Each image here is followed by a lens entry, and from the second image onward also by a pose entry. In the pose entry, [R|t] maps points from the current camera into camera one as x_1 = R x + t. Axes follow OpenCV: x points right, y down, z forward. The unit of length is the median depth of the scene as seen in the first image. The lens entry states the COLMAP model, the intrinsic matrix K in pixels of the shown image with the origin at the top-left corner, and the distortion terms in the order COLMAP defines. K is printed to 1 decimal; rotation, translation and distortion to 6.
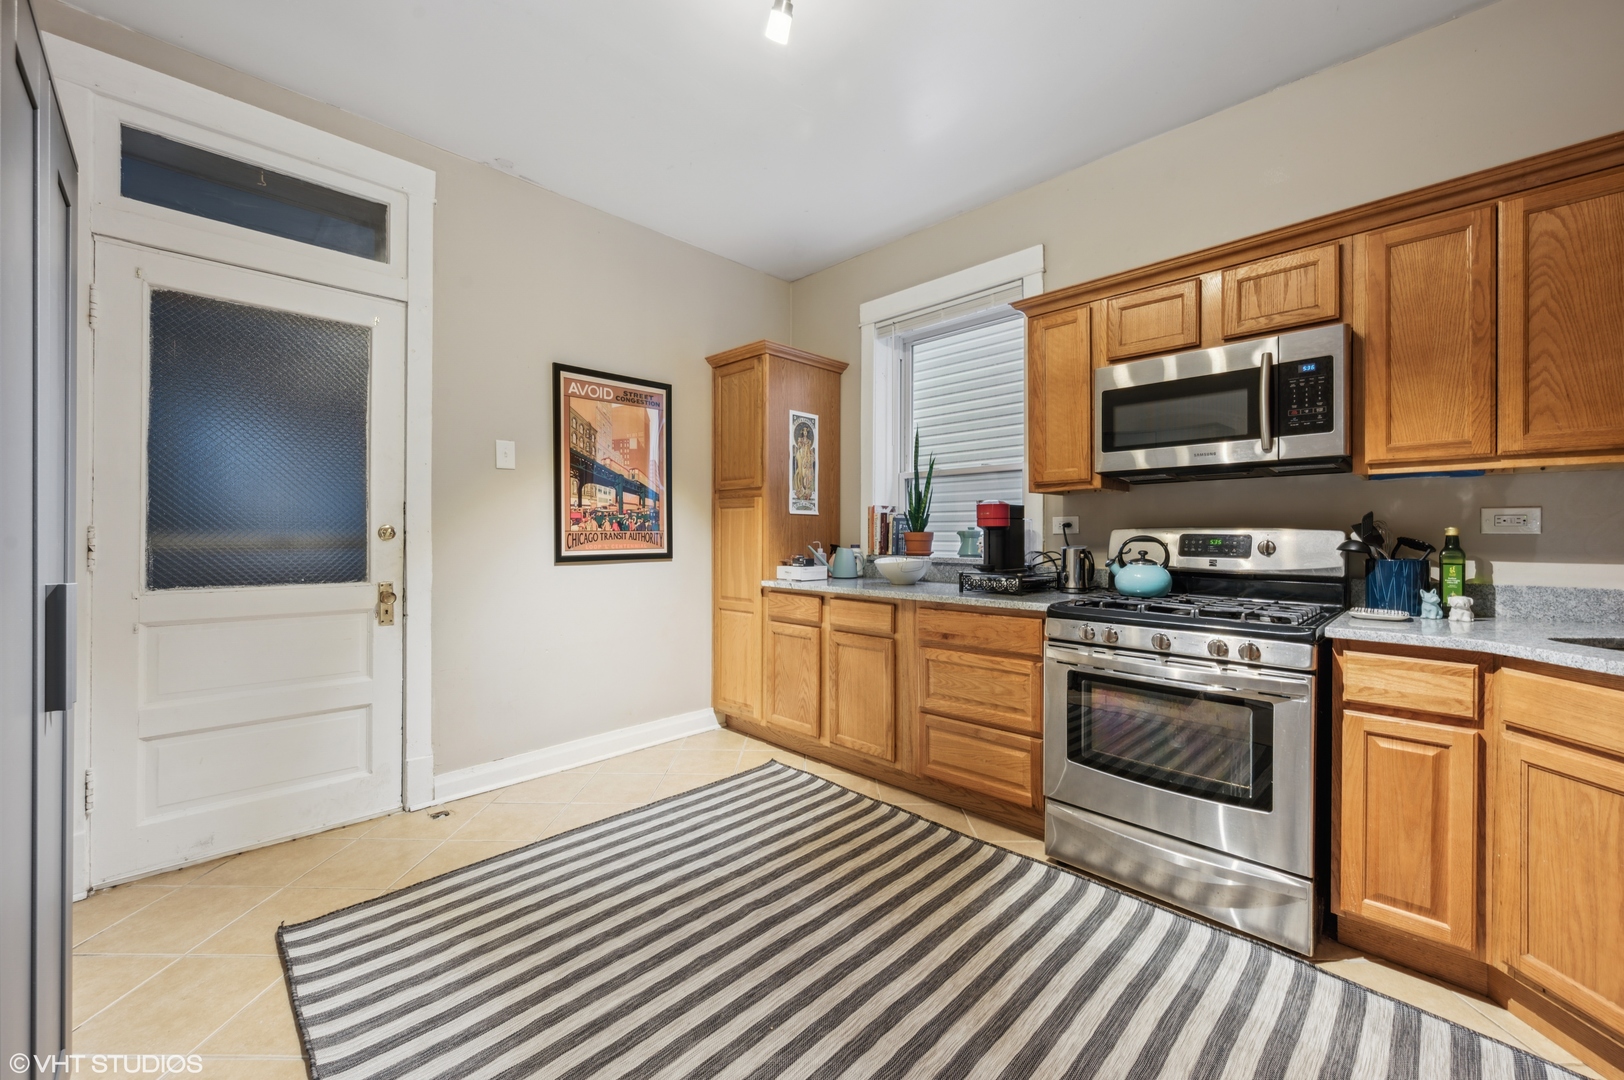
lens RADIAL K [[638.4, 0, 807.0], [0, 638.4, 531.9], [0, 0, 1]] dist [-0.000774, 0.000034]
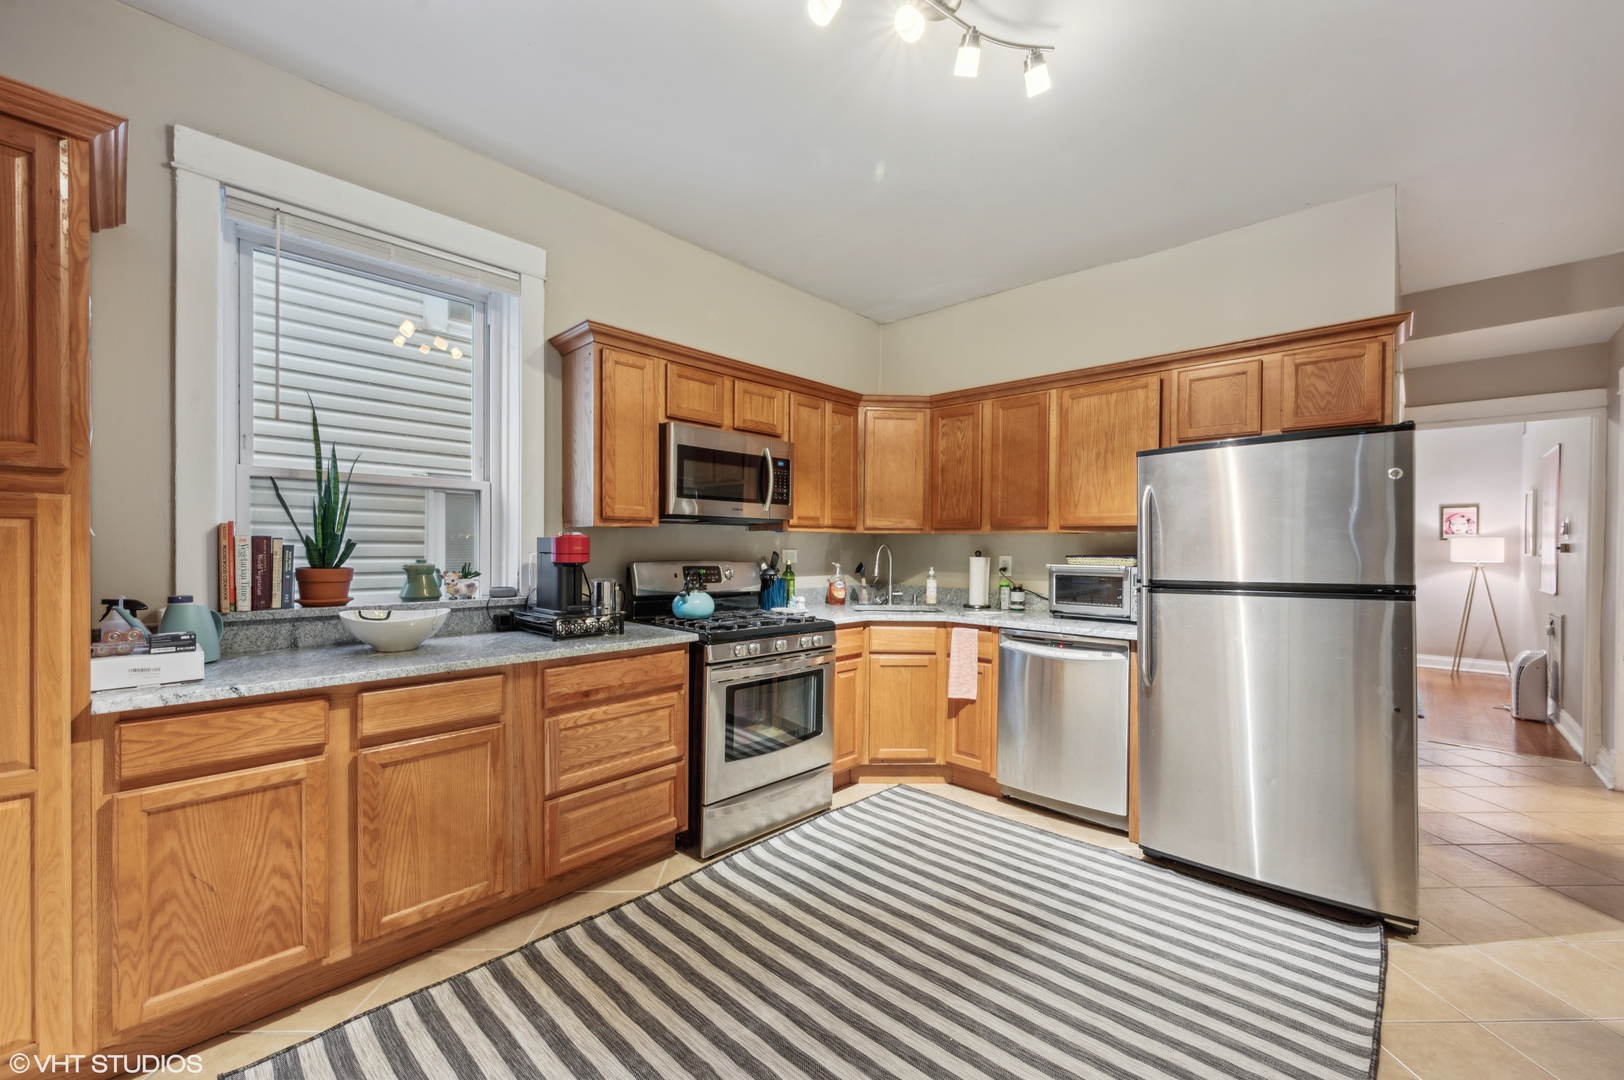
lens RADIAL K [[644.9, 0, 816.6], [0, 644.9, 554.8], [0, 0, 1]] dist [-0.000225, -0.000046]
pose [[-0.036837, -0.009192, 0.999279, -0.730716], [-0.006851, 0.999937, 0.008945, -0.034167], [-0.999298, -0.006517, -0.036898, 0.821942]]
